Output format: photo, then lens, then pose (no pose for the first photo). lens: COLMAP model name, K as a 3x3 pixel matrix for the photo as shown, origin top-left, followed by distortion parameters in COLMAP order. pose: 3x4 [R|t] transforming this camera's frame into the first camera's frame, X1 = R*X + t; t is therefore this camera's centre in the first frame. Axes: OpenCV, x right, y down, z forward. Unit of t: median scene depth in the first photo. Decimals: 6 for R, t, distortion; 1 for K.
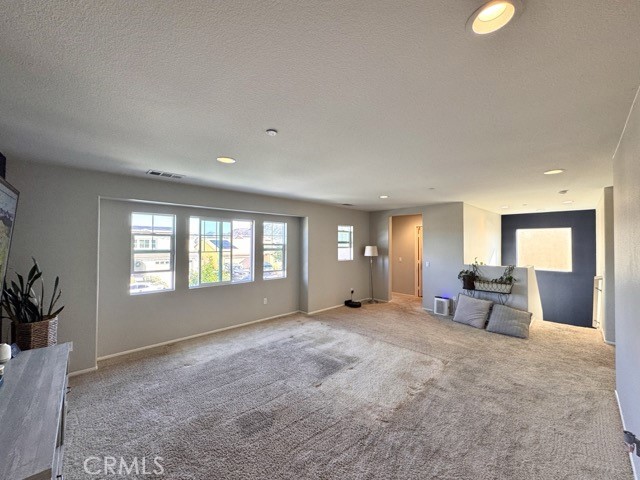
lens RADIAL K [[256.1, 0, 318.8], [0, 256.1, 239.5], [0, 0, 1]] dist [-0.001805, 0.000235]
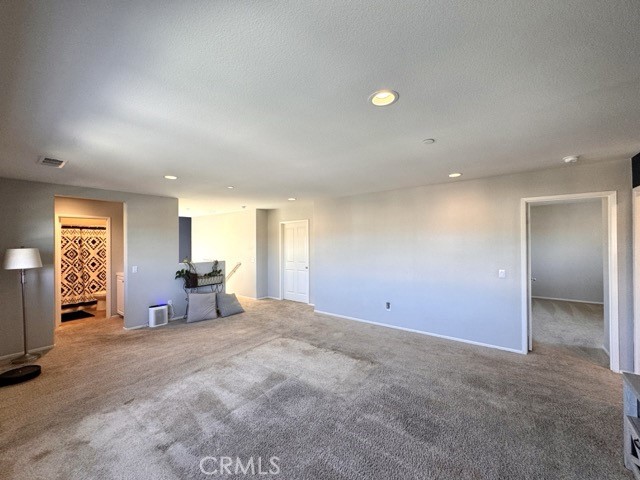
lens RADIAL K [[256.1, 0, 318.8], [0, 256.1, 239.5], [0, 0, 1]] dist [-0.001805, 0.000235]
pose [[-0.143753, 0.008284, 0.989579, -0.579739], [-0.008048, 0.999922, -0.009540, 0.012691], [-0.989581, -0.009336, -0.143675, 0.772173]]
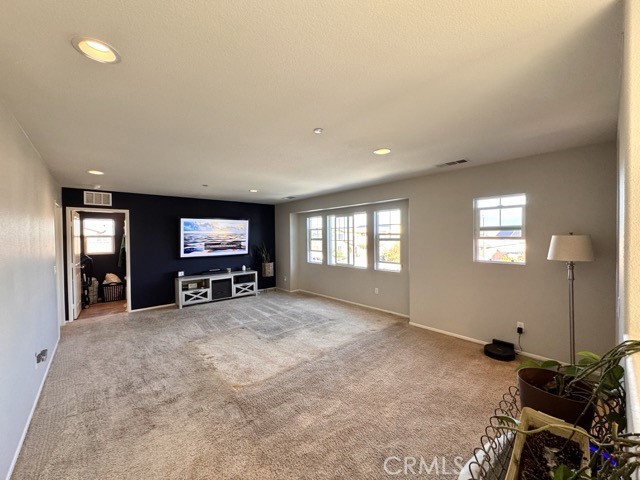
lens RADIAL K [[256.1, 0, 318.8], [0, 256.1, 239.5], [0, 0, 1]] dist [-0.001805, 0.000235]
pose [[-0.049421, 0.014203, -0.998677, 0.949299], [0.030676, 0.999449, 0.012696, 0.024143], [0.998307, -0.030008, -0.049829, 0.984691]]
